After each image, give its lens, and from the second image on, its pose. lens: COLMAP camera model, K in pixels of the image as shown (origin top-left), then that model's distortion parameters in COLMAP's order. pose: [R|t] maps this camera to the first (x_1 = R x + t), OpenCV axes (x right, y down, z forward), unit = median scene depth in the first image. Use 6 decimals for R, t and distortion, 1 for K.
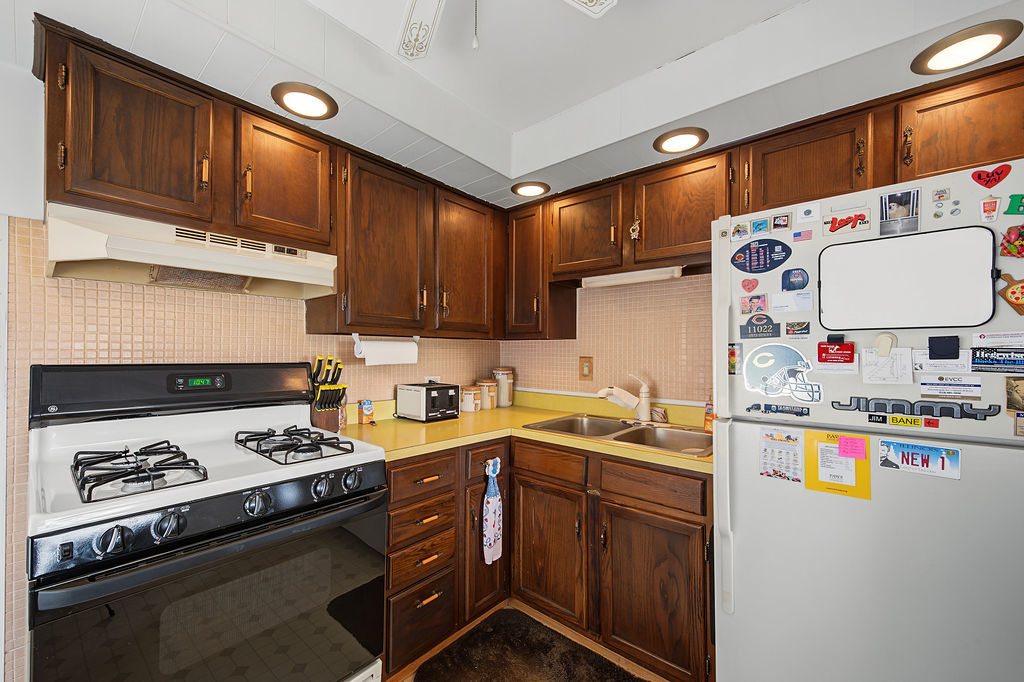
lens RADIAL K [[403.2, 0, 510.4], [0, 403.2, 350.8], [0, 0, 1]] dist [0.000677, -0.000092]
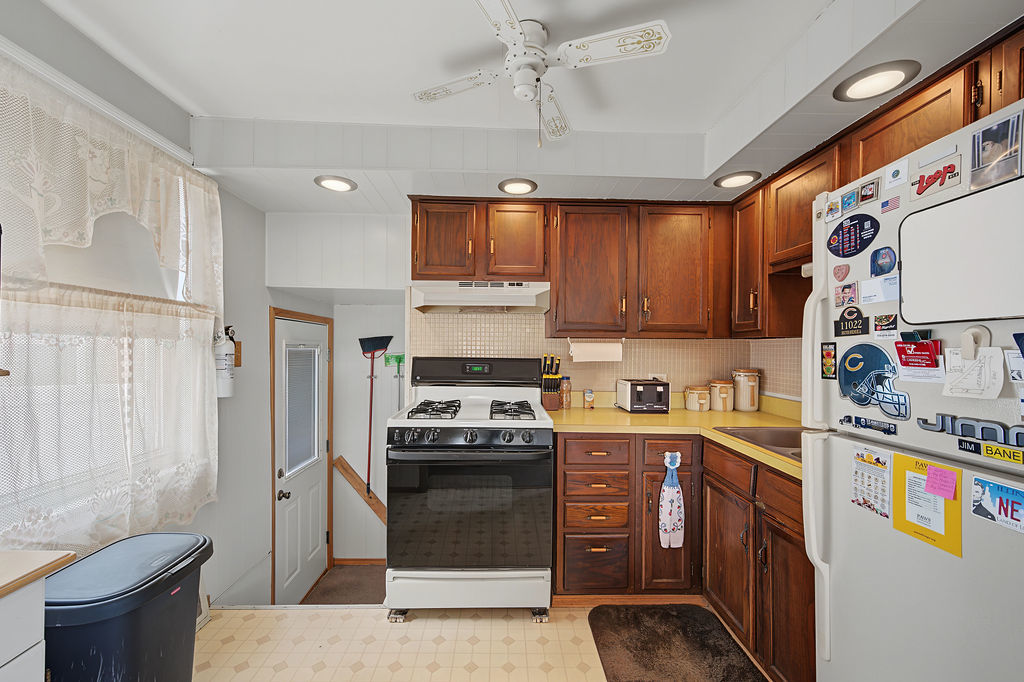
lens RADIAL K [[416.0, 0, 514.3], [0, 416.0, 350.8], [0, 0, 1]] dist [0.000256, -0.000070]
pose [[0.674838, 0.002834, -0.737960, 0.776430], [-0.002055, 0.999996, 0.001961, -0.001053], [0.737963, 0.000193, 0.674841, -0.080459]]
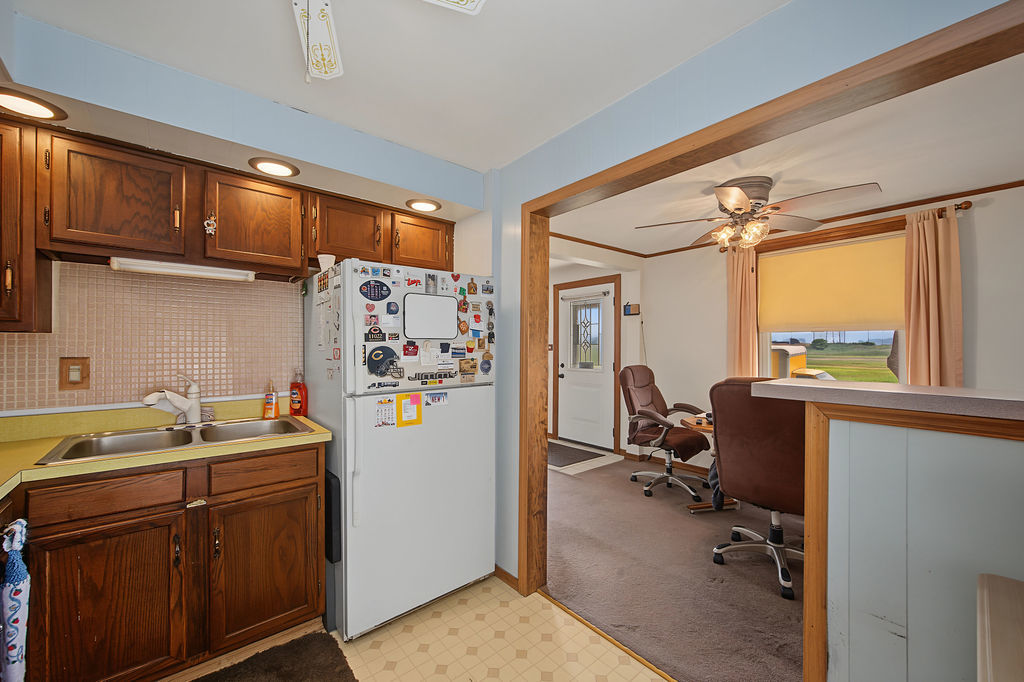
lens RADIAL K [[404.1, 0, 511.0], [0, 404.1, 345.4], [0, 0, 1]] dist [0.000478, -0.000166]
pose [[0.158445, -0.002270, 0.987365, -0.873769], [-0.001619, 0.999995, 0.002559, -0.021637], [-0.987366, -0.002004, 0.158441, 0.212896]]
